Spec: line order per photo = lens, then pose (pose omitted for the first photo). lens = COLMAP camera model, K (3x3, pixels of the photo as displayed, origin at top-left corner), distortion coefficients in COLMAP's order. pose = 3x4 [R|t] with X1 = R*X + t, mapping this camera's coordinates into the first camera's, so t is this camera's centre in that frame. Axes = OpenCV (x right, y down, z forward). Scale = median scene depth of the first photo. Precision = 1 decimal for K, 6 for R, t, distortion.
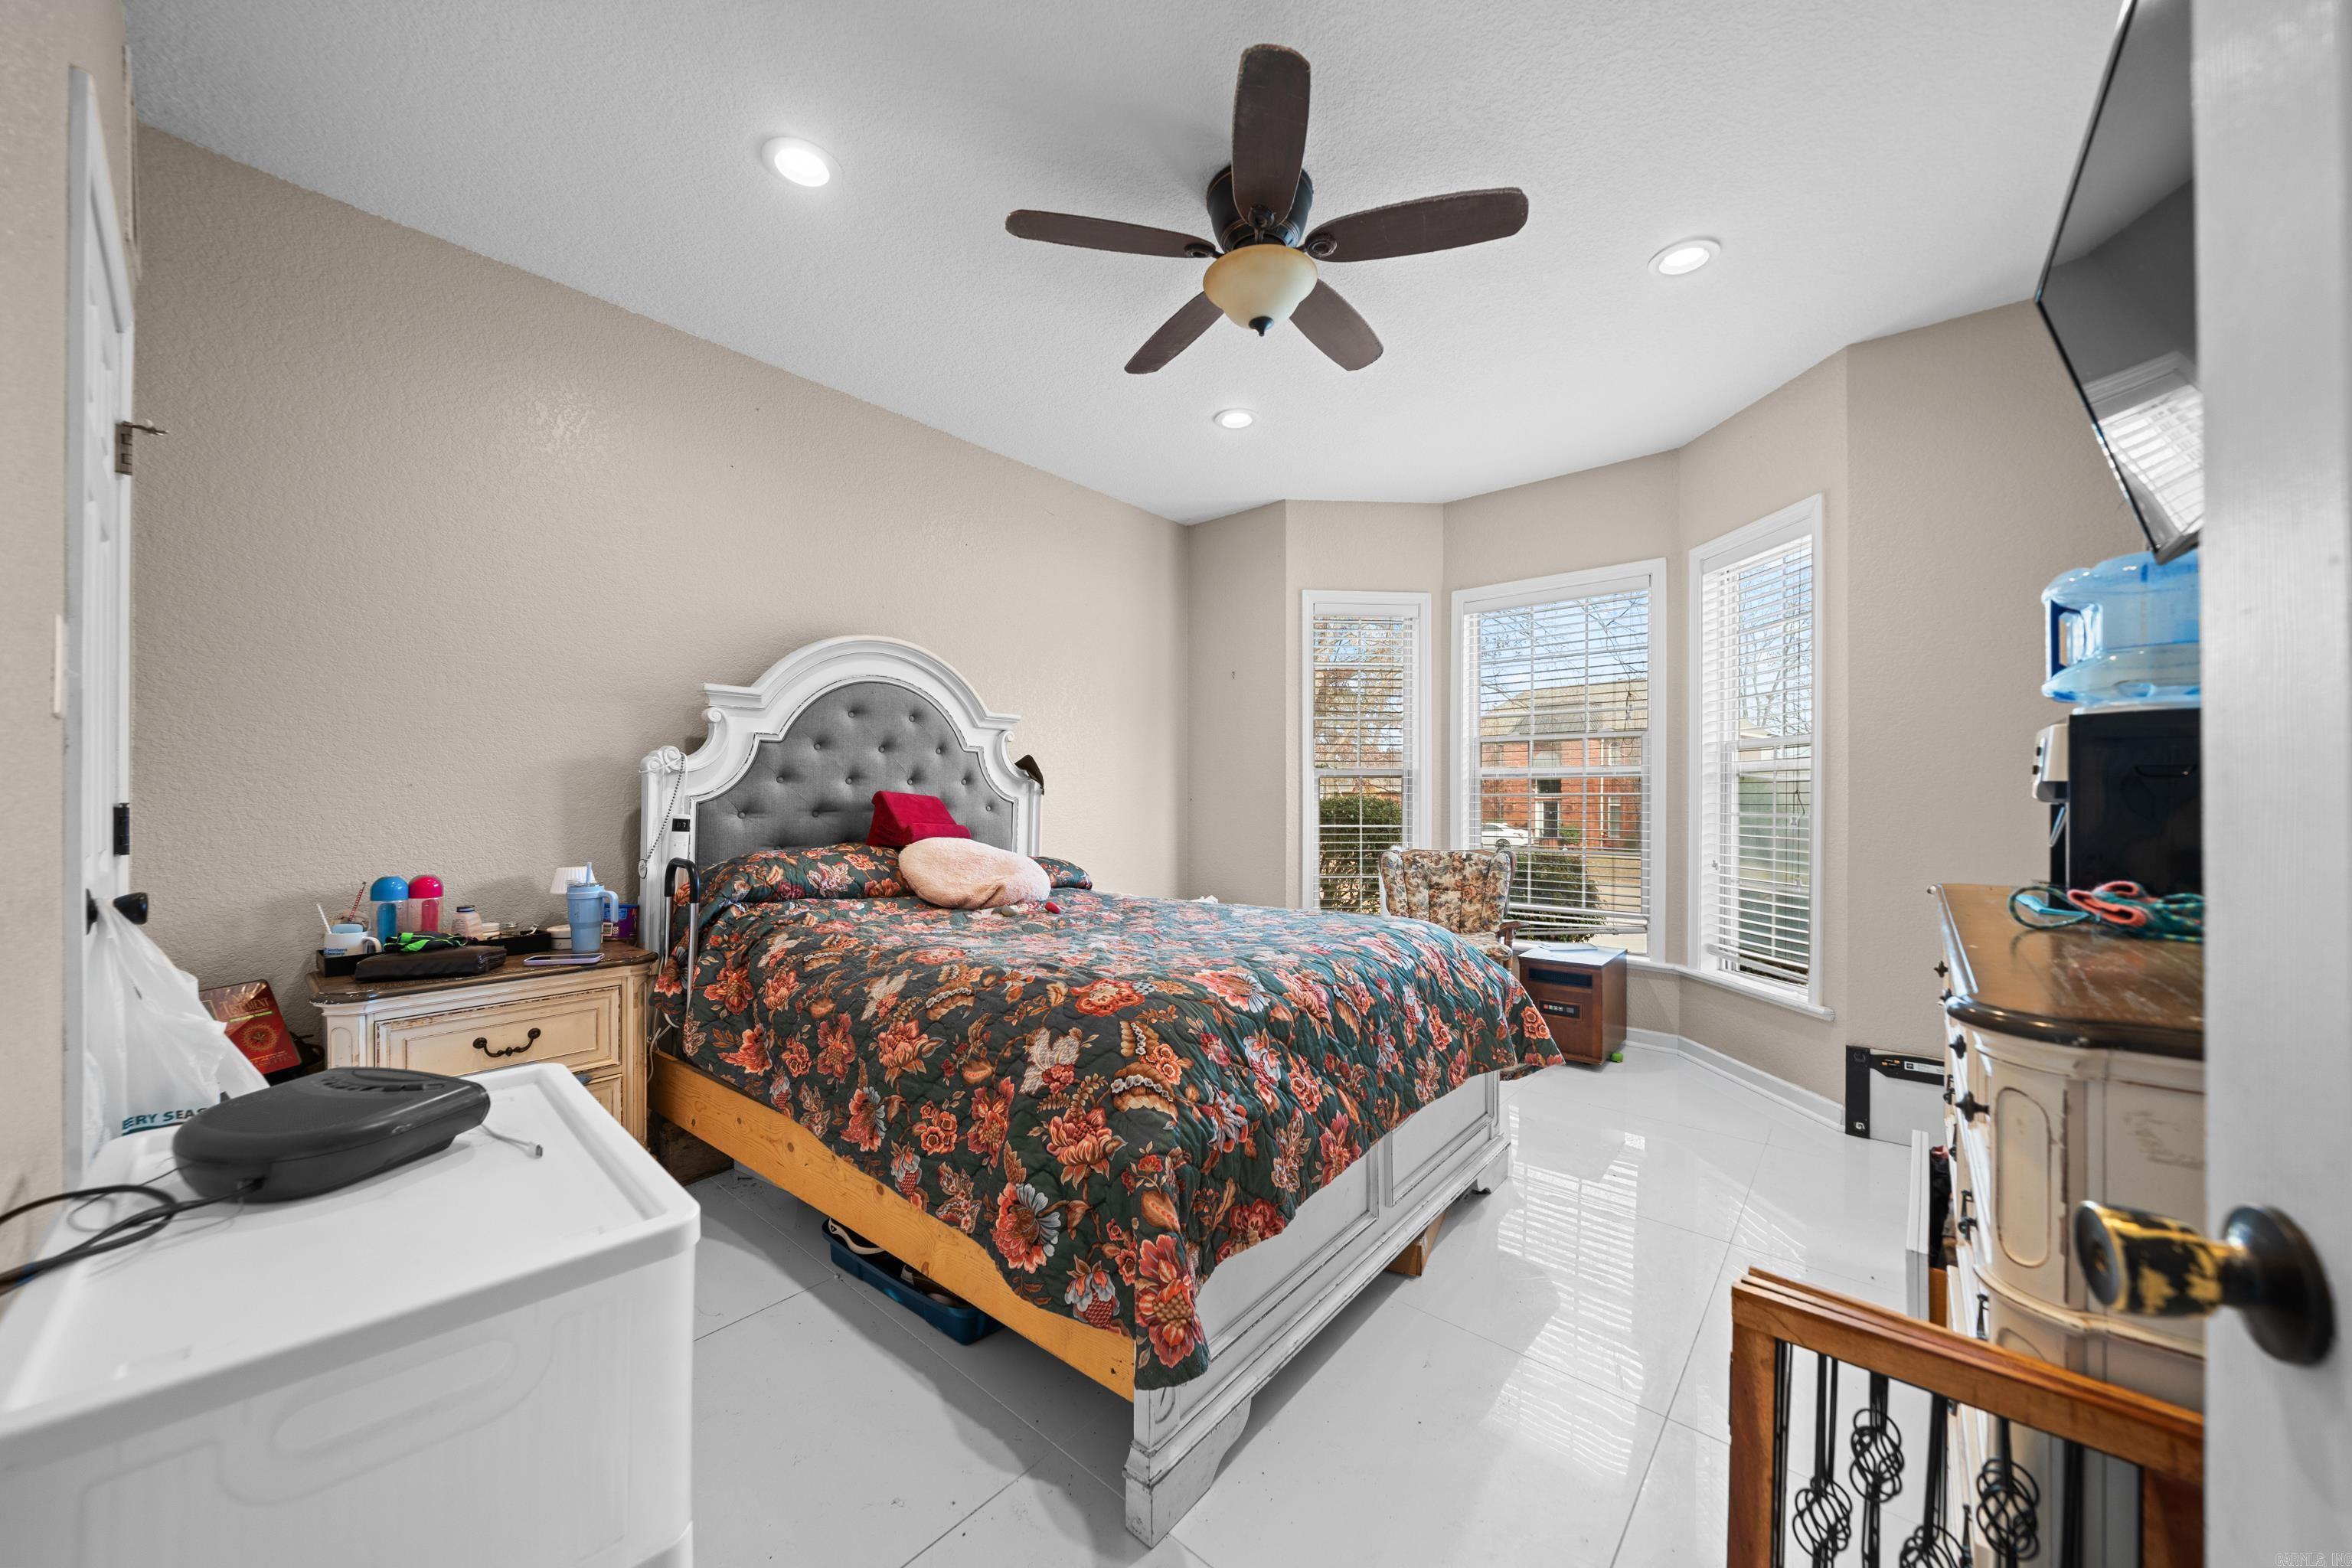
lens RADIAL K [[826.0, 0, 1180.8], [0, 826.0, 790.1], [0, 0, 1]] dist [-0.006030, 0.000146]
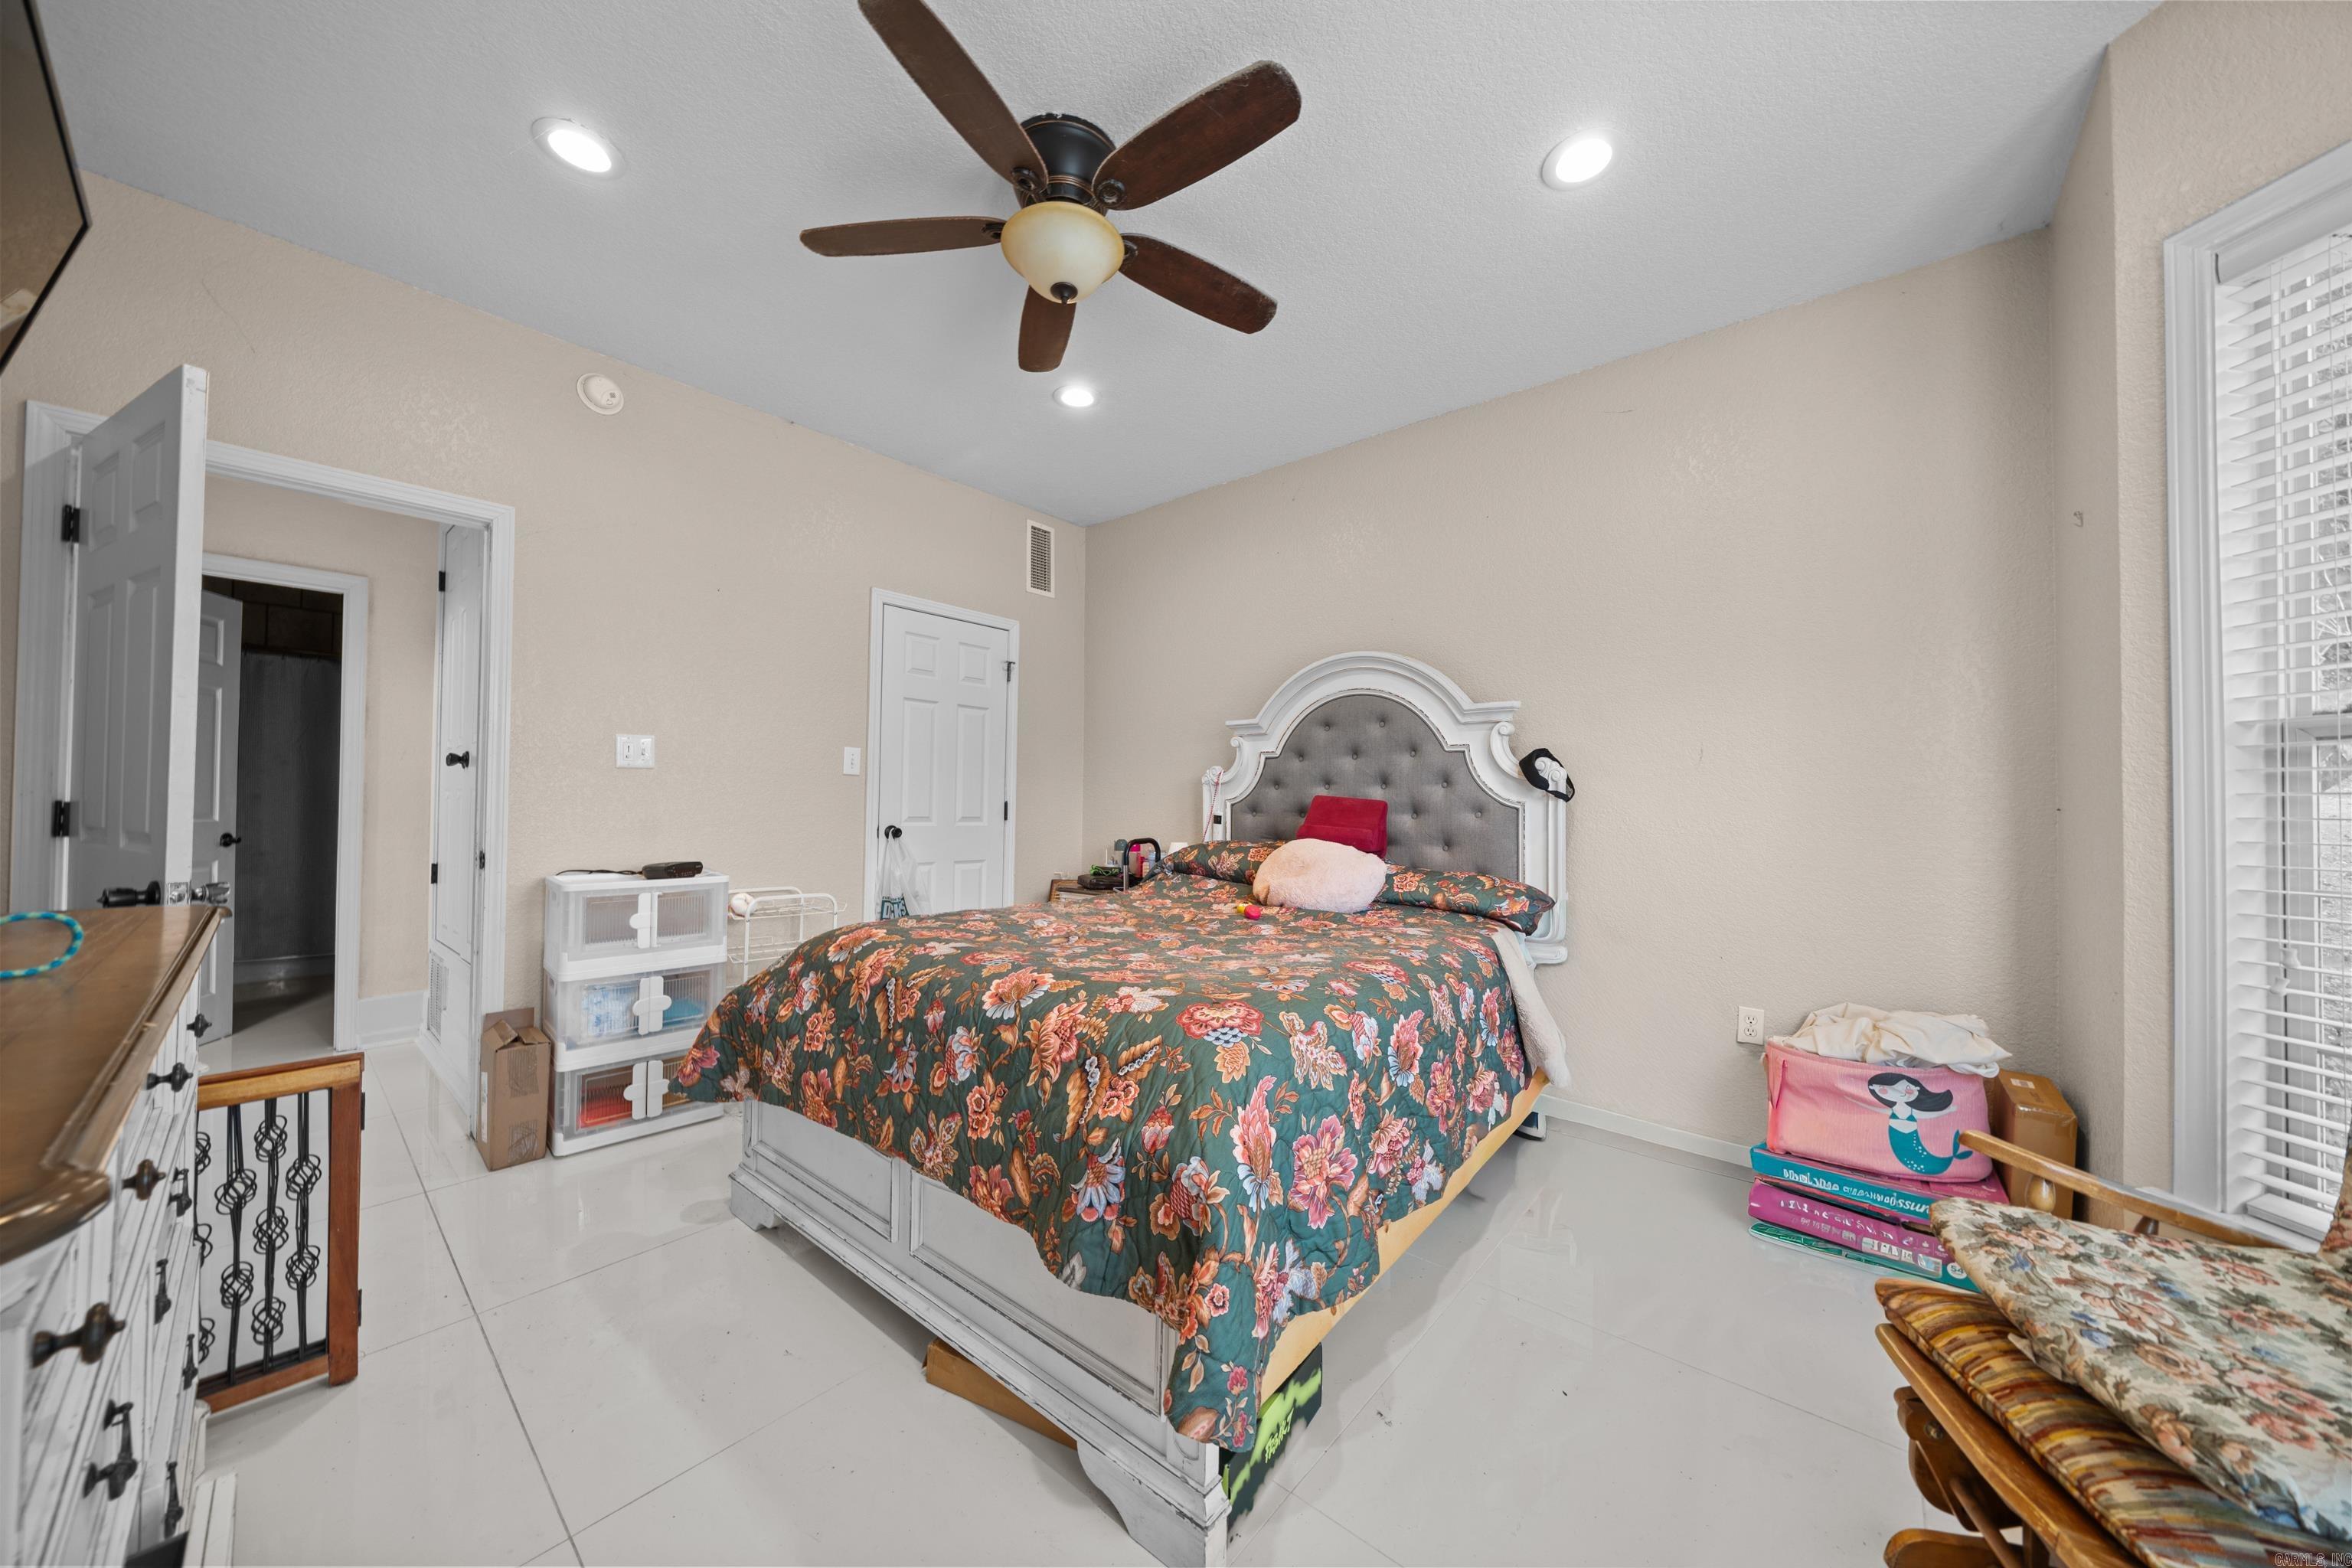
lens RADIAL K [[788.9, 0, 1176.0], [0, 788.9, 784.0], [0, 0, 1]] dist [0.000308, 0.000053]
pose [[-0.006536, -0.024340, -0.999682, 0.747888], [0.001055, 0.999703, -0.024348, 0.012548], [0.999978, -0.001214, -0.006508, 0.867324]]
